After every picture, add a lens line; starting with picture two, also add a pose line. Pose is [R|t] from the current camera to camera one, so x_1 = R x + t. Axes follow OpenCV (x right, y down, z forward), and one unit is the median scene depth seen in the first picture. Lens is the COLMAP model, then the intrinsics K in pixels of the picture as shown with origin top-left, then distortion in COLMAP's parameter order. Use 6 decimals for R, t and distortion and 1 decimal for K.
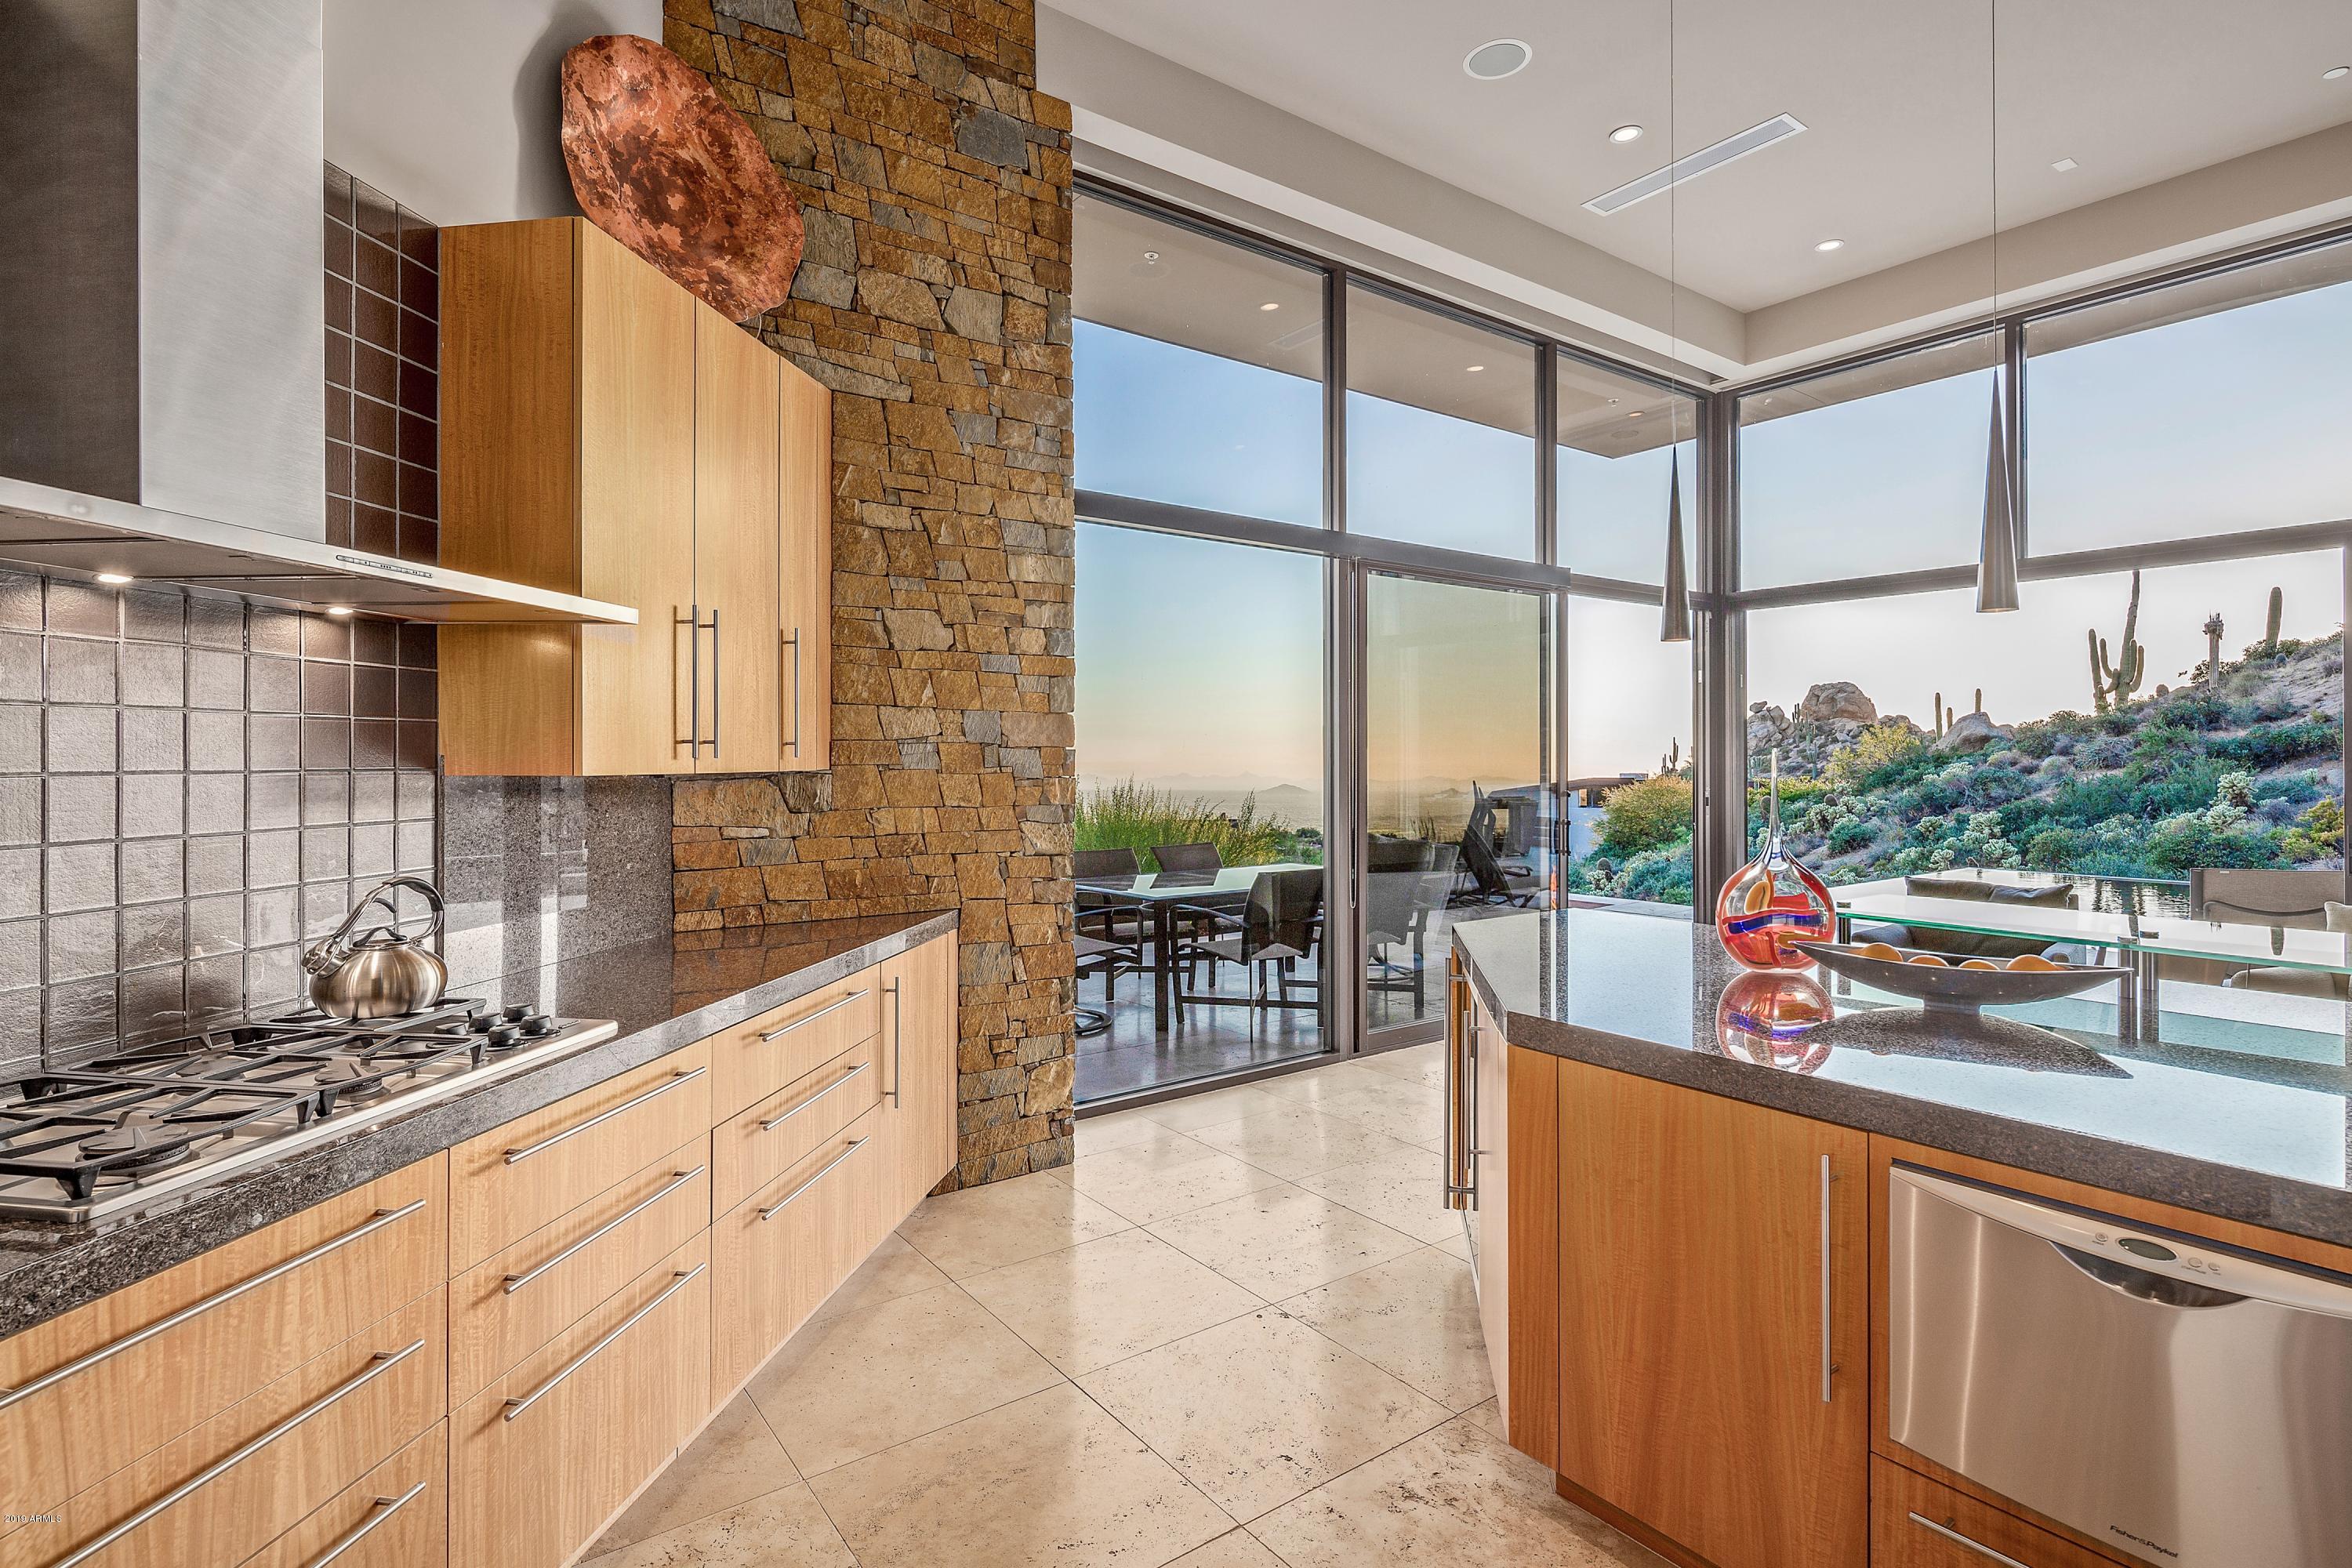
lens RADIAL K [[1127.5, 0, 1162.9], [0, 1127.5, 760.4], [0, 0, 1]] dist [0.002511, -0.003487]
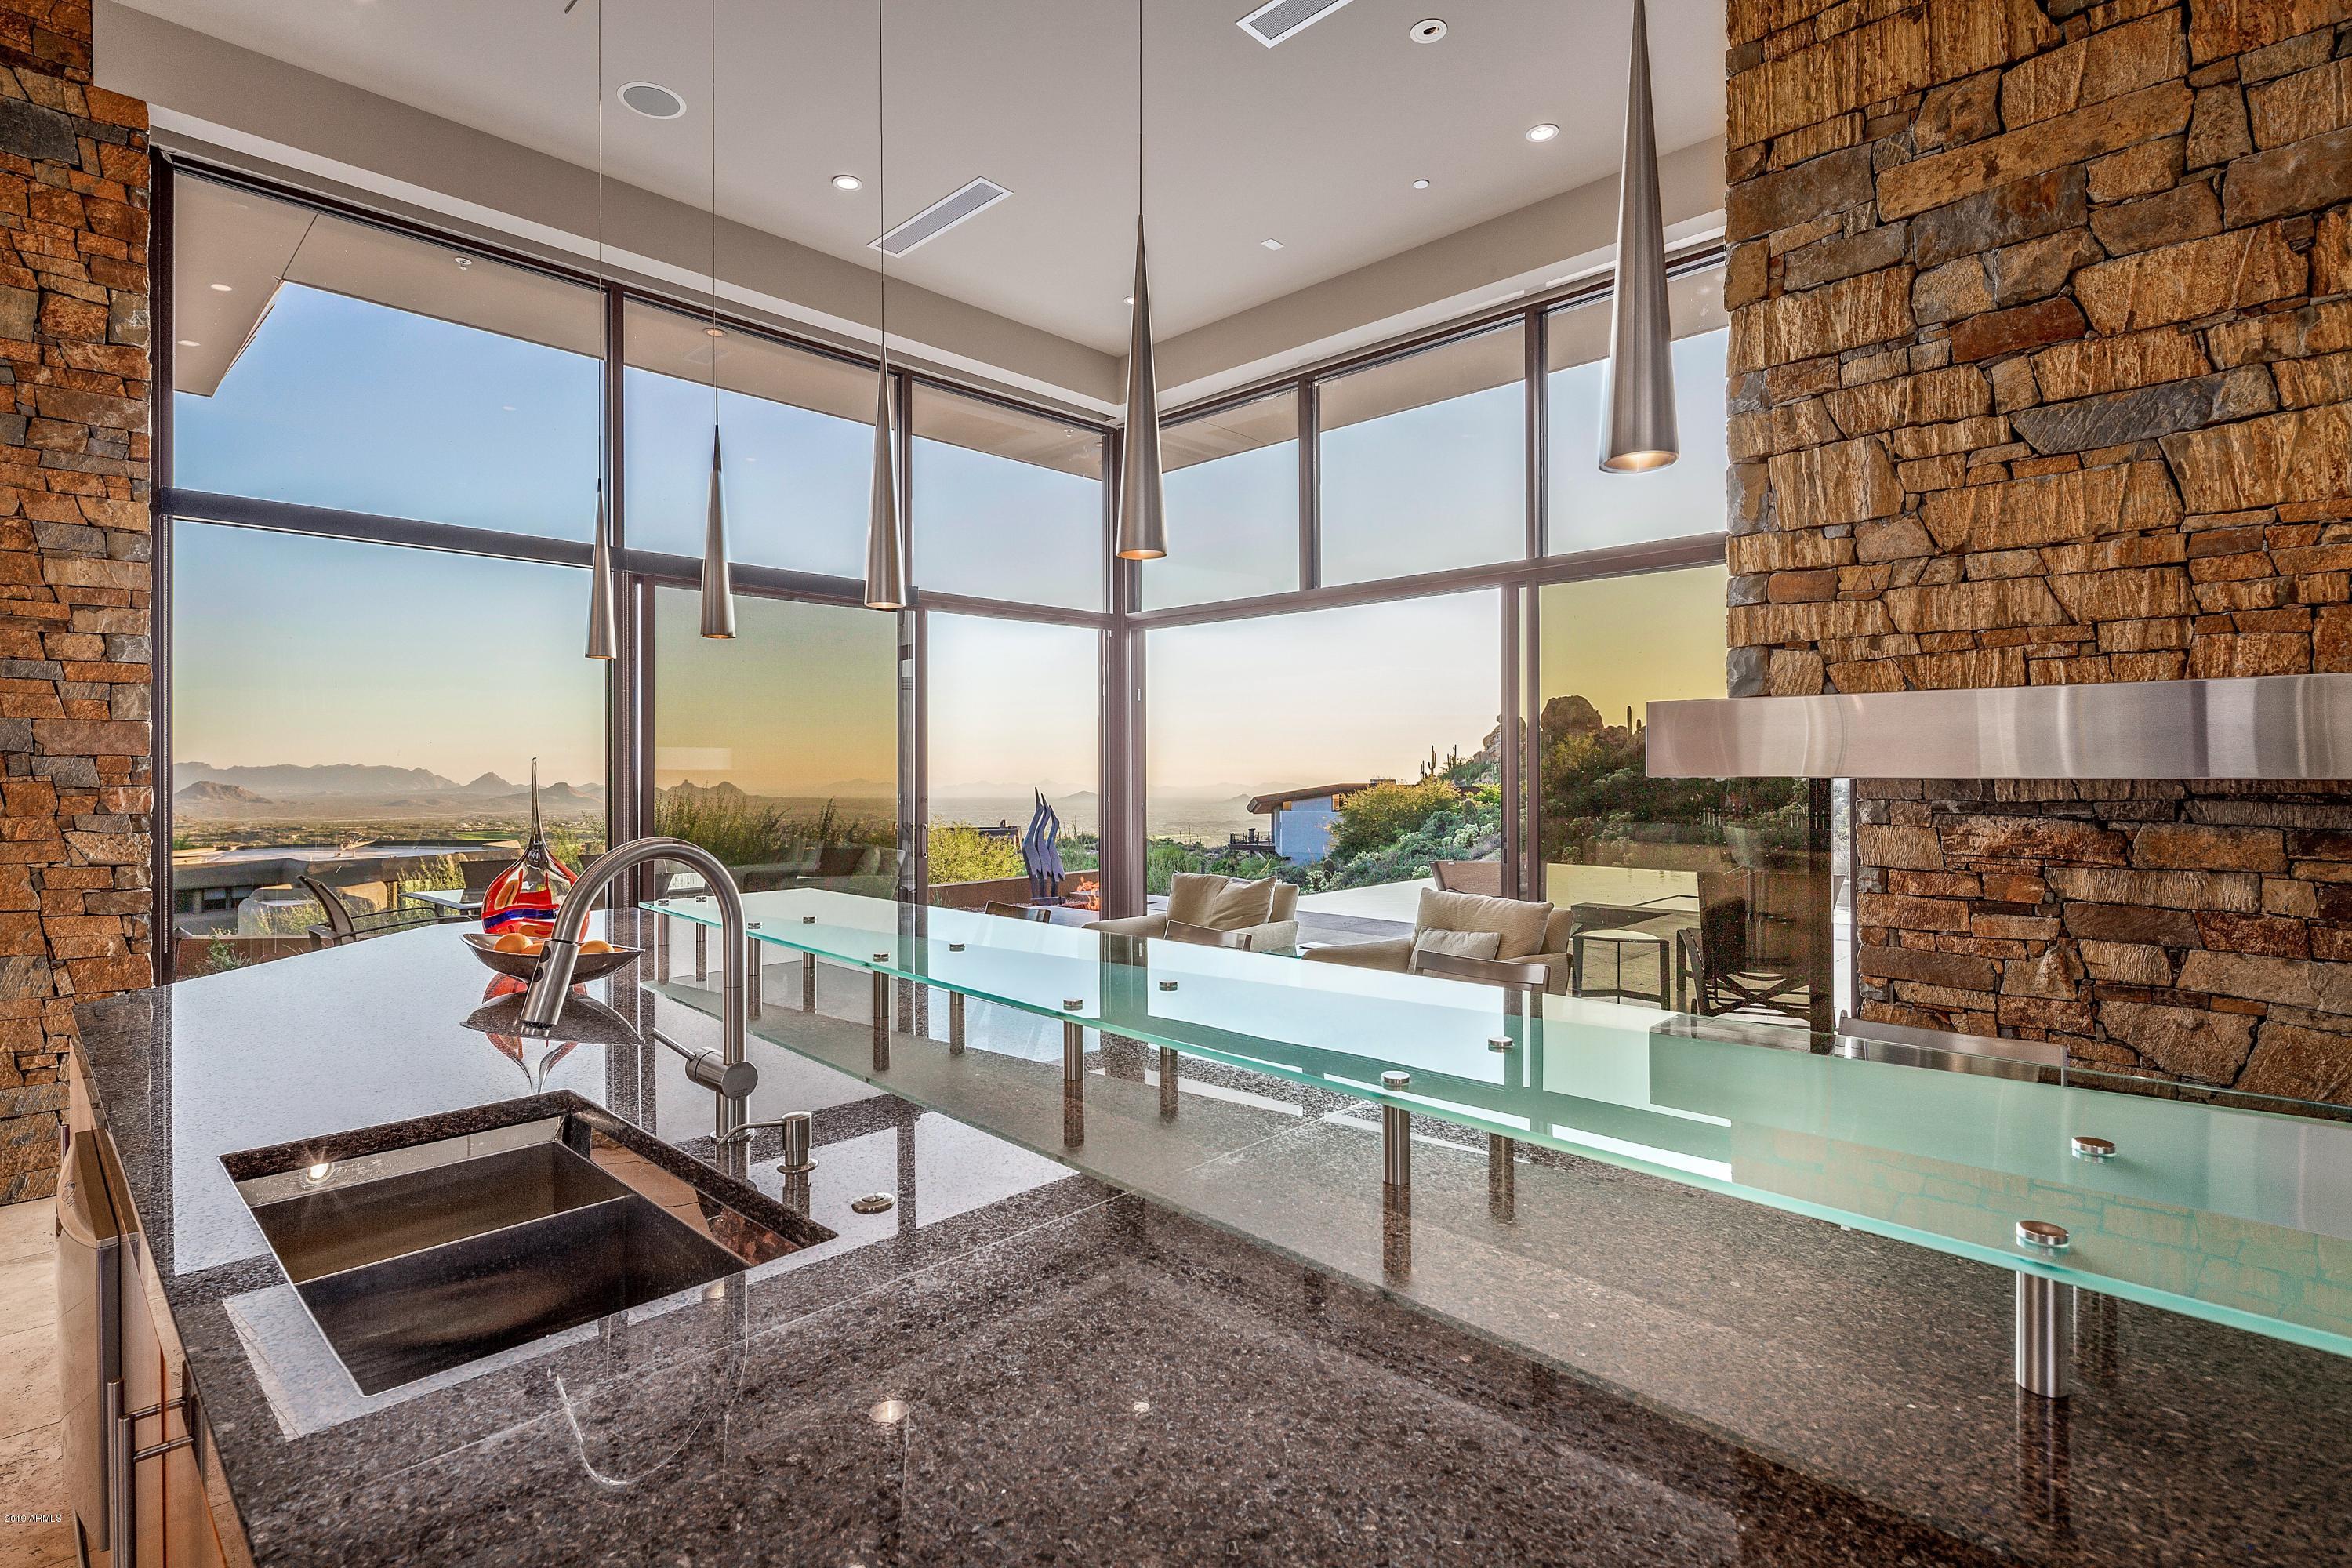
lens RADIAL K [[1127.5, 0, 1168.5], [0, 1127.5, 767.1], [0, 0, 1]] dist [0.002511, -0.003487]
pose [[0.982163, 0.000555, 0.188028, 0.632434], [-0.000669, 1.000000, 0.000544, -0.002754], [-0.188028, -0.000660, 0.982163, -0.138033]]
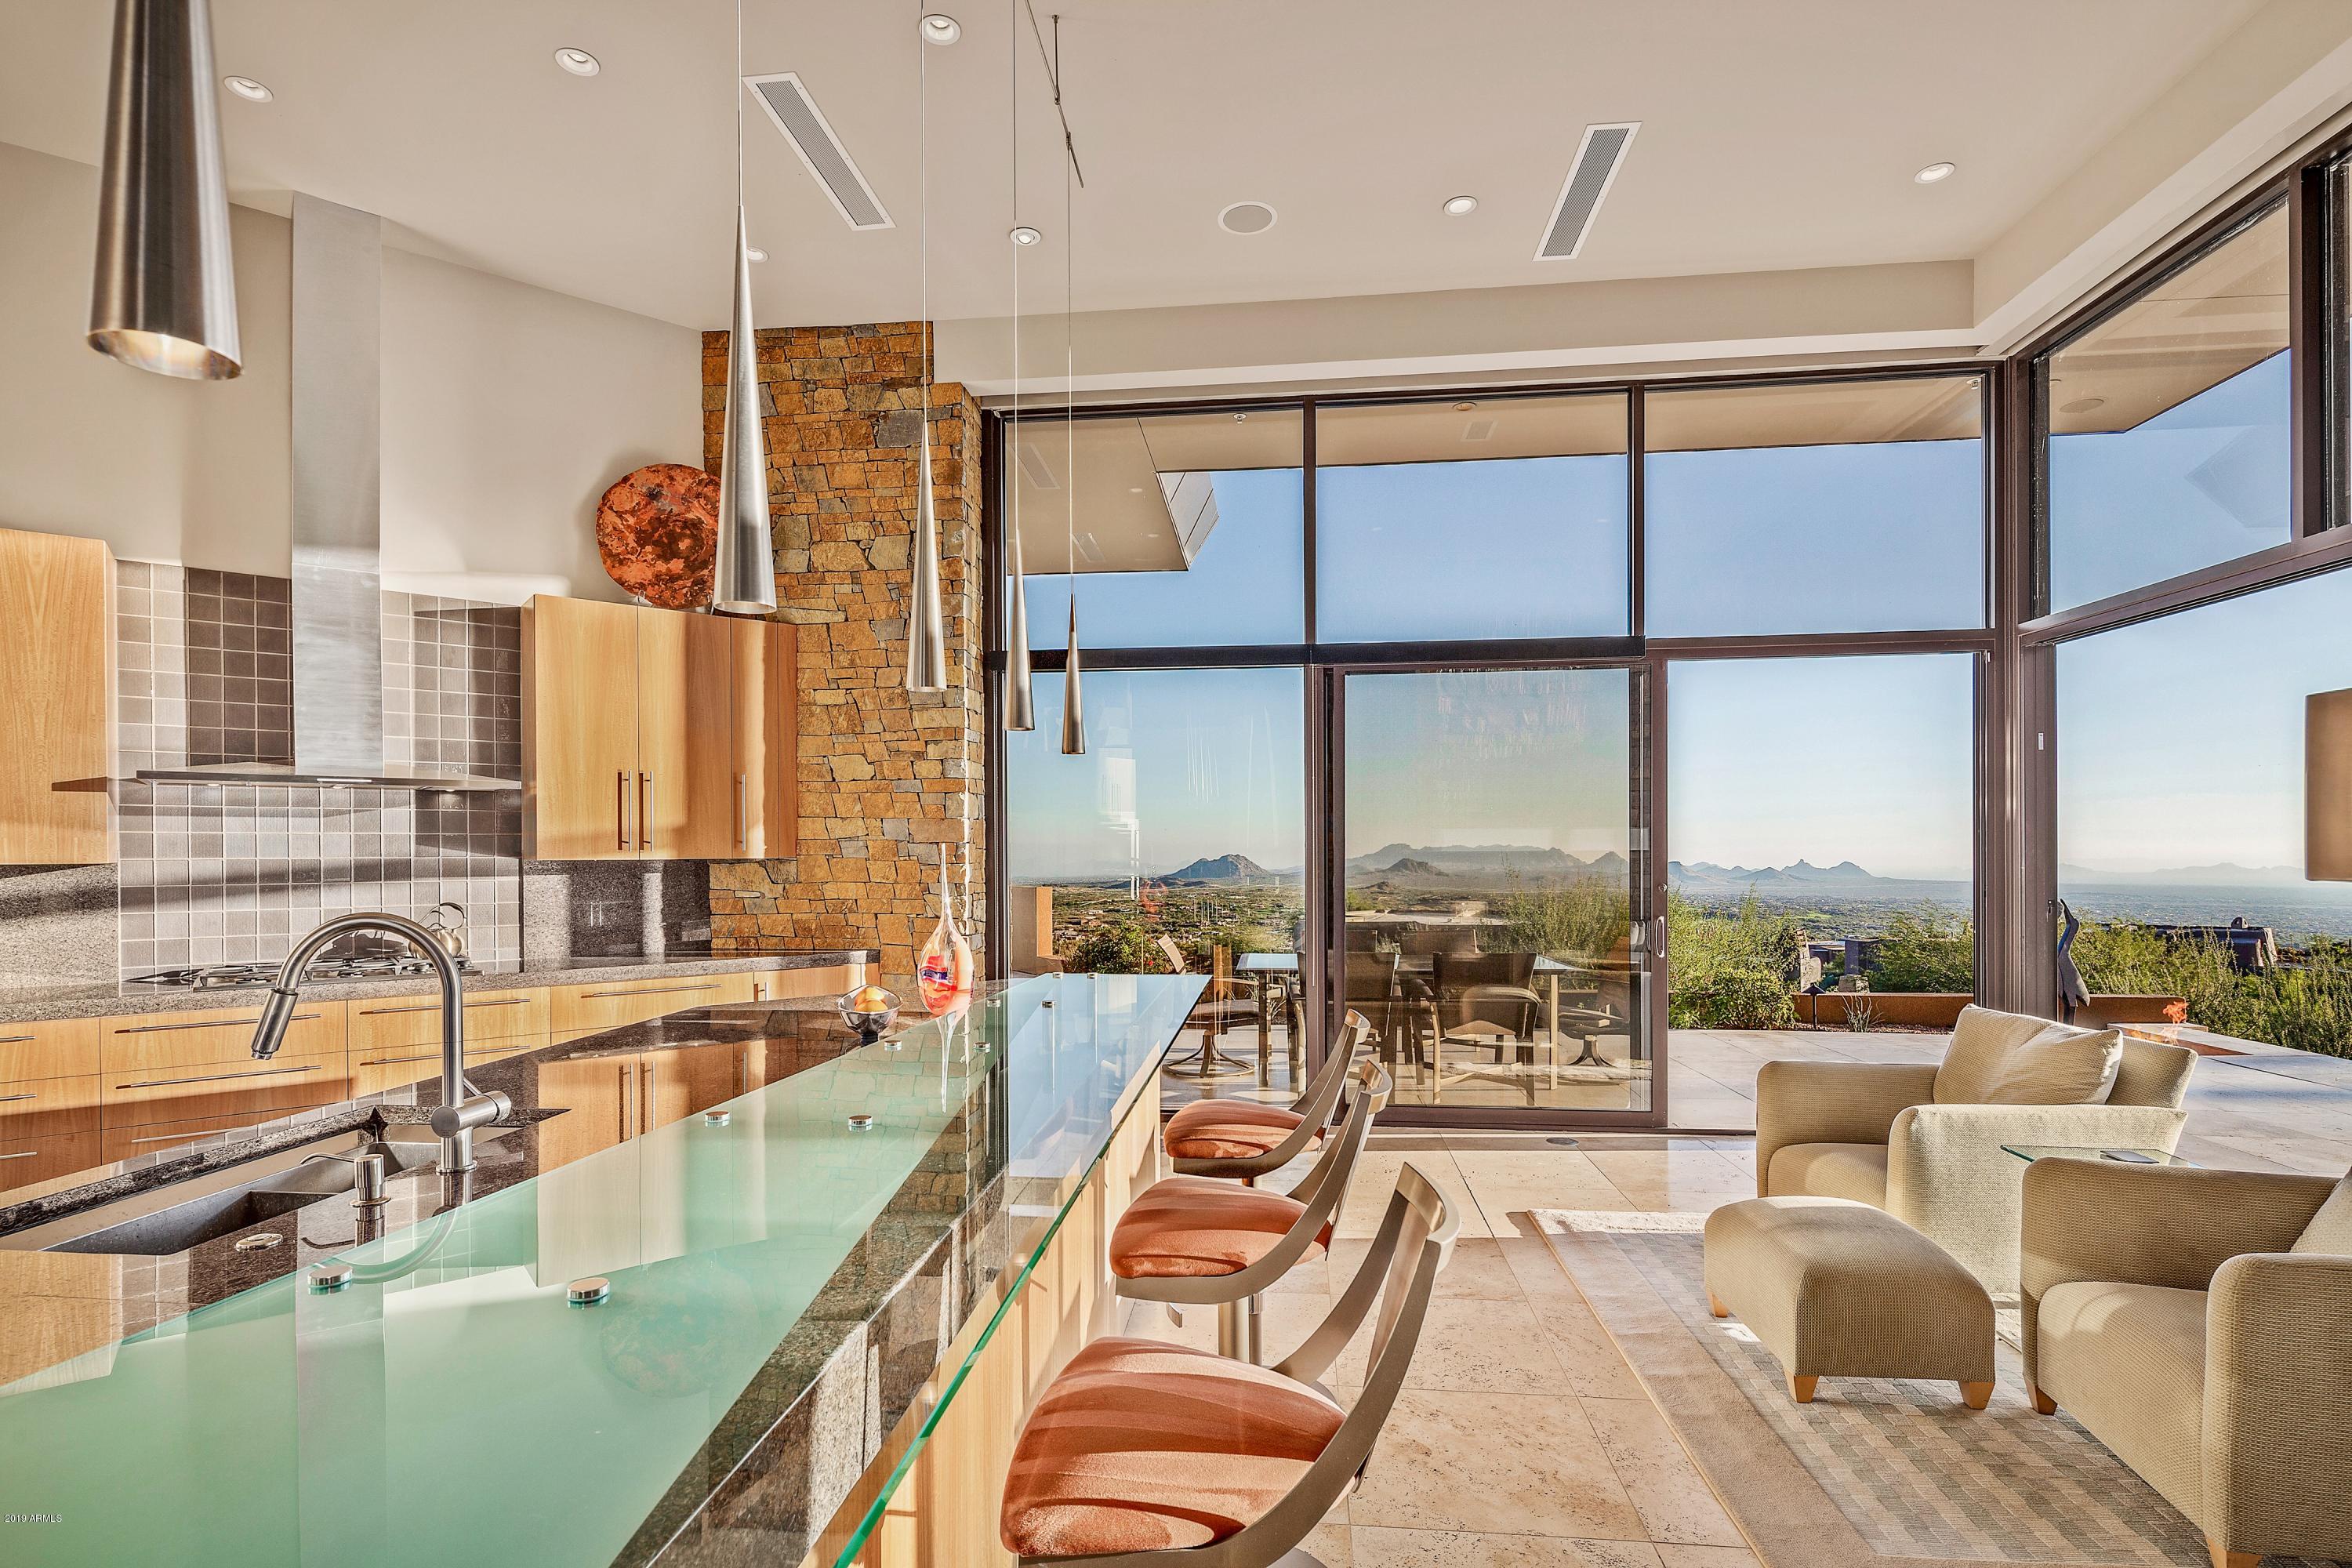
lens RADIAL K [[1127.5, 0, 1212.7], [0, 1127.5, 854.4], [0, 0, 1]] dist [0.002511, -0.003487]
pose [[0.748989, 0.002539, -0.662577, 1.120207], [0.002527, 0.999974, 0.006689, -0.005525], [0.662577, -0.006684, 0.748964, 0.161113]]
